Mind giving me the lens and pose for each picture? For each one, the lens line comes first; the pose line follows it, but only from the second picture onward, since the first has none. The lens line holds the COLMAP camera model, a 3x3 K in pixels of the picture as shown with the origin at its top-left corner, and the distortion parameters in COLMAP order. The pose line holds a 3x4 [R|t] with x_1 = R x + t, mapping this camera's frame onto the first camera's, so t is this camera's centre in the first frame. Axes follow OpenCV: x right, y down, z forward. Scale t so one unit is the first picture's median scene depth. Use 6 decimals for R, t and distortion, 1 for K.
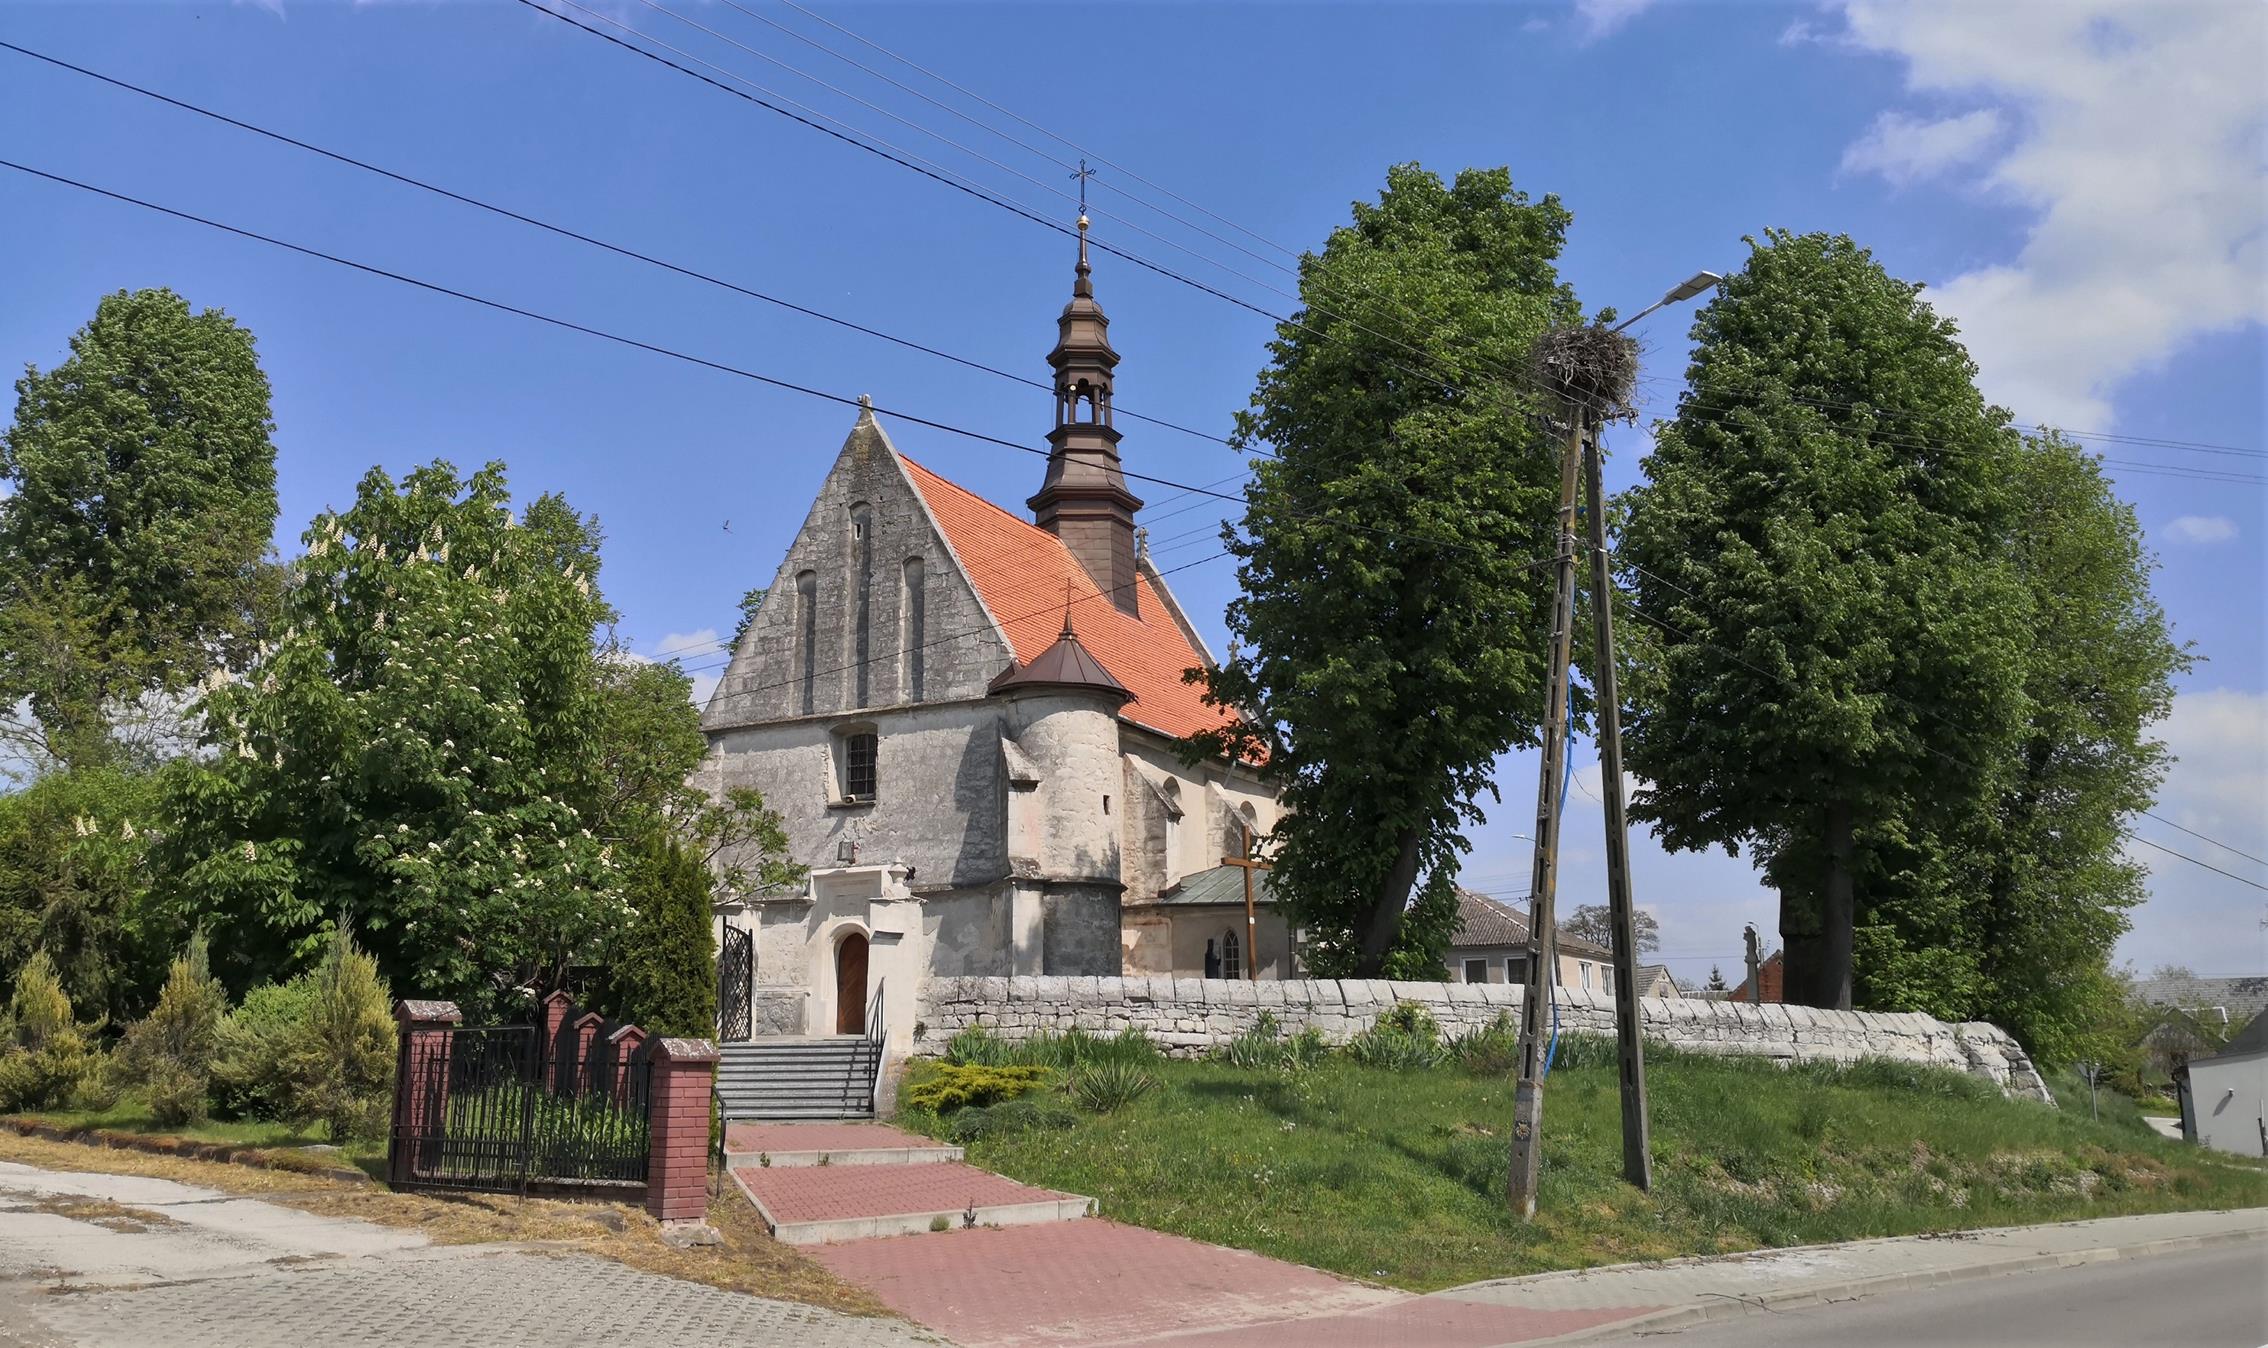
lens RADIAL K [[1788.6, 0, 1144.2], [0, 1788.6, 678.1], [0, 0, 1]] dist [0.123107, -0.005846]
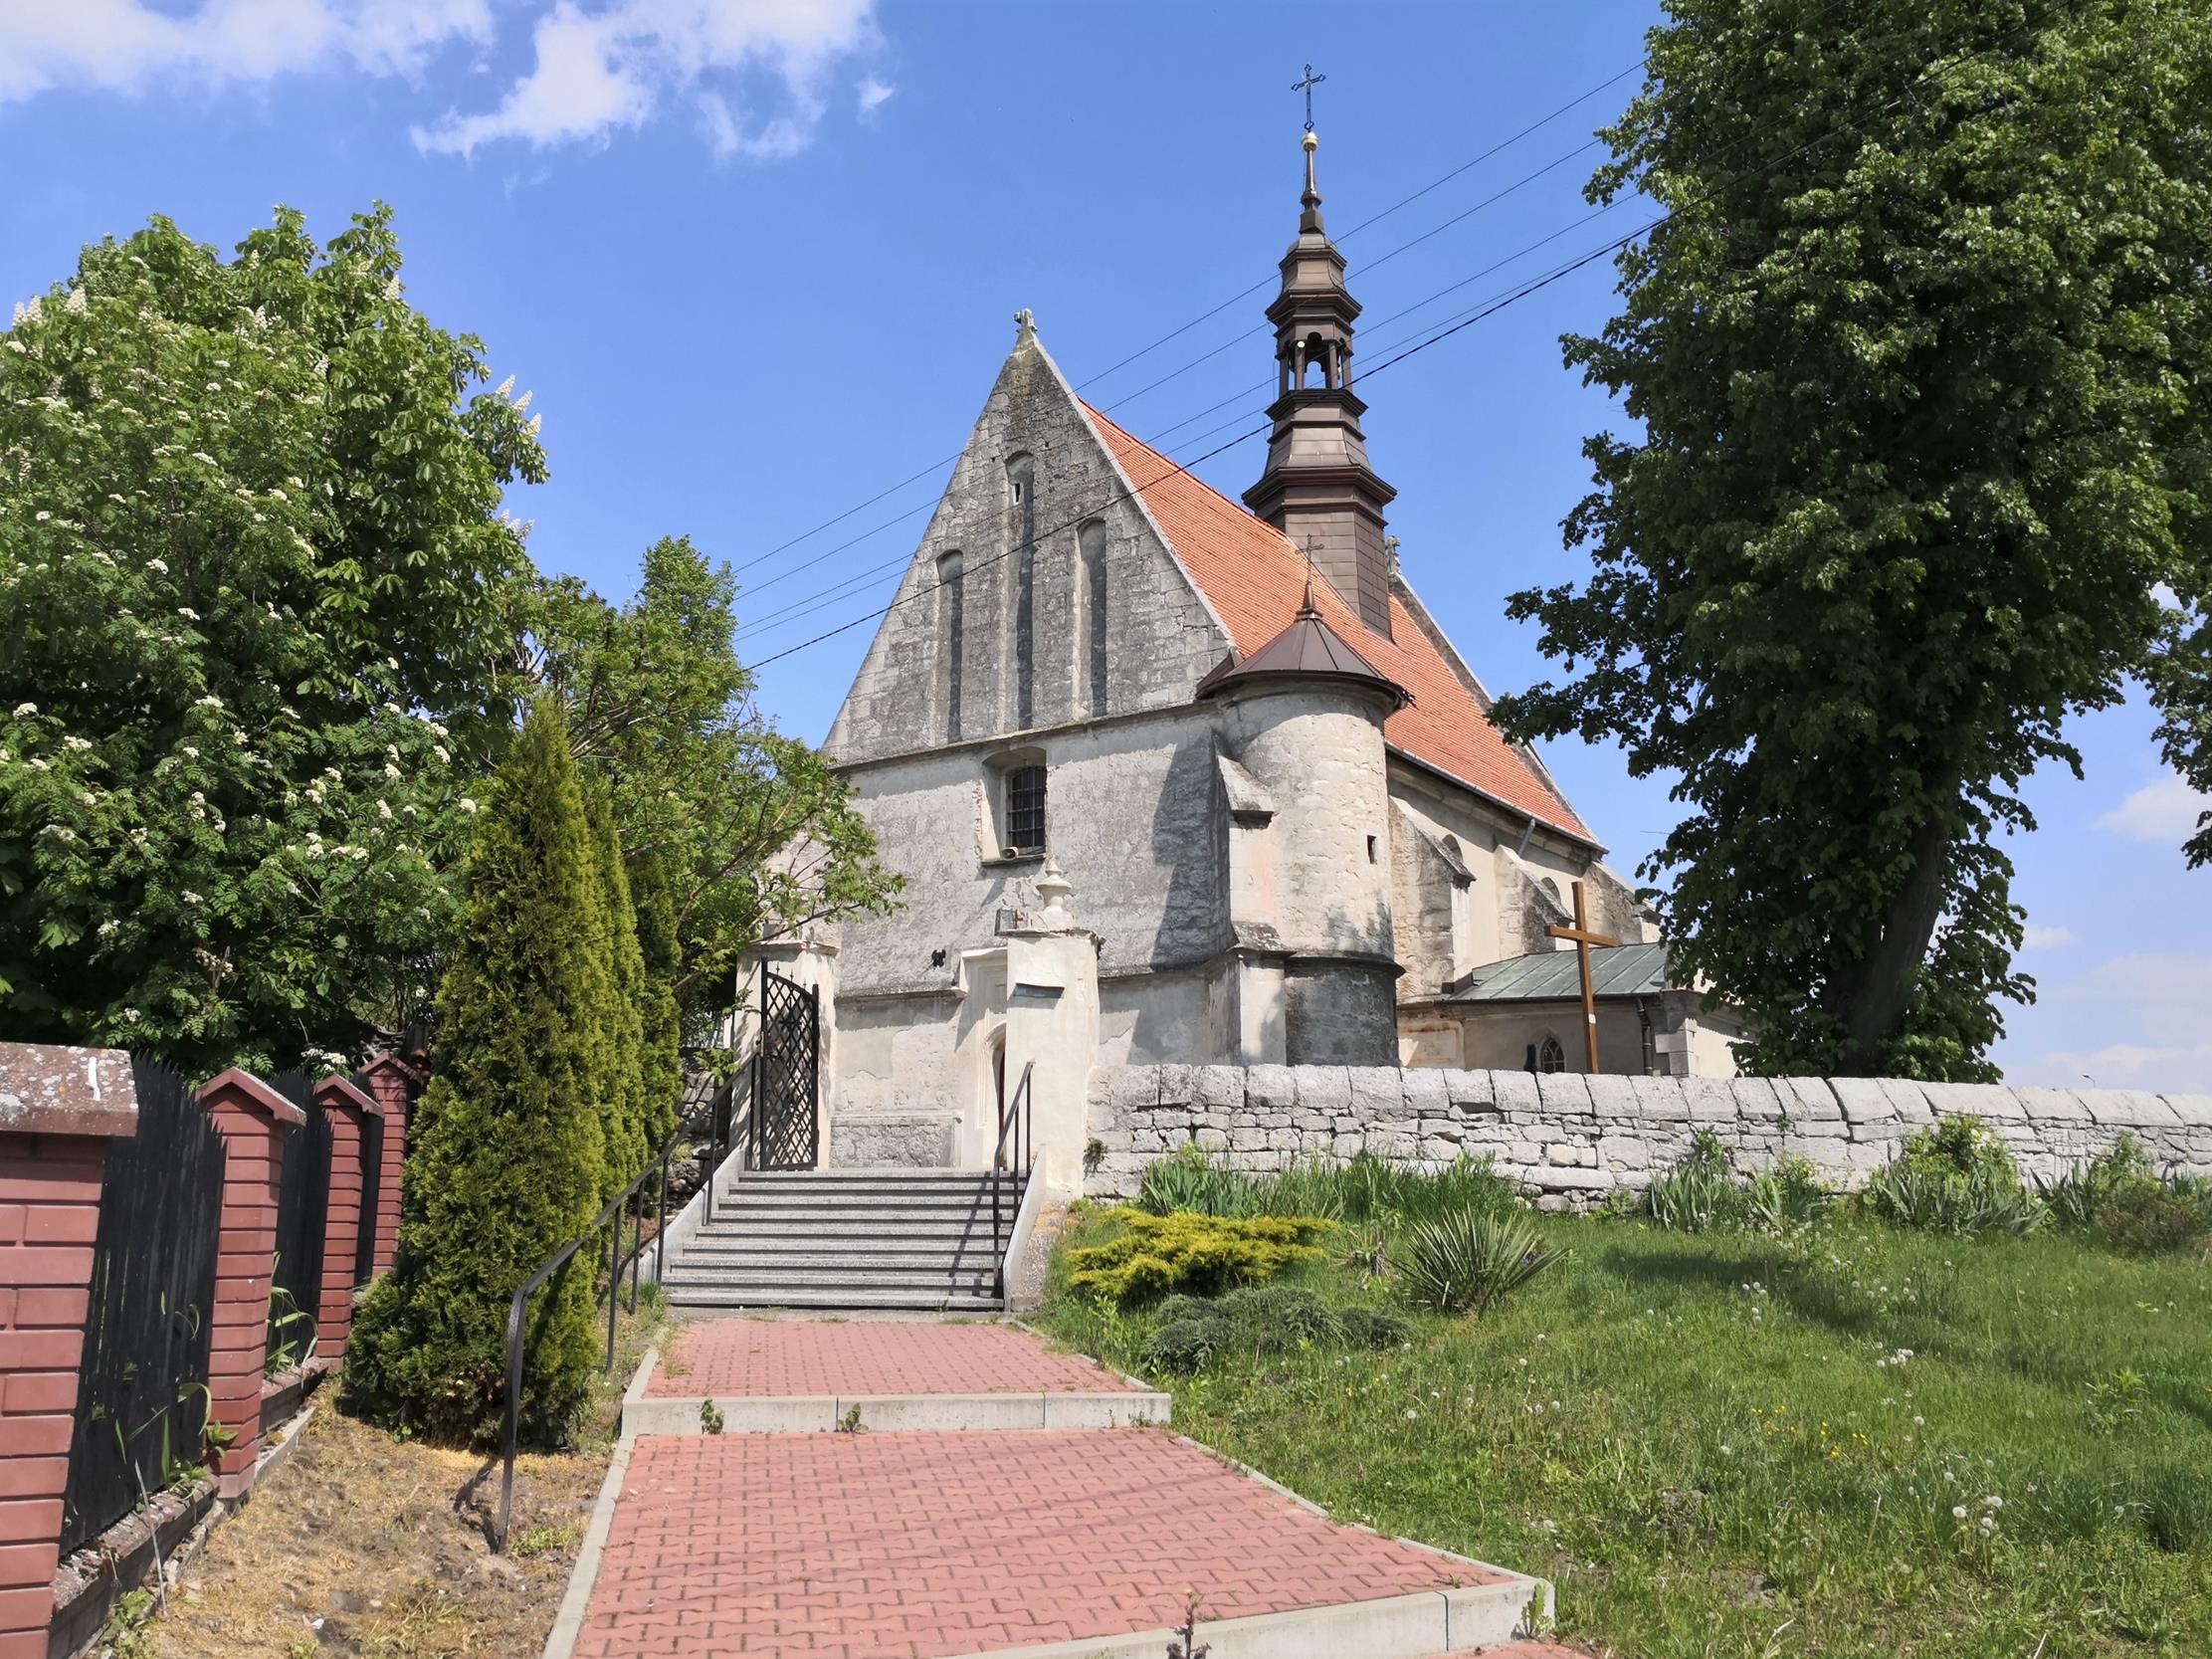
lens RADIAL K [[1762.4, 0, 1098.5], [0, 1762.4, 836.9], [0, 0, 1]] dist [0.058321, -0.034865]
pose [[0.989749, -0.020370, -0.141358, -0.030817], [0.019244, 0.999771, -0.009329, 0.073849], [0.141516, 0.006513, 0.989915, 0.327848]]
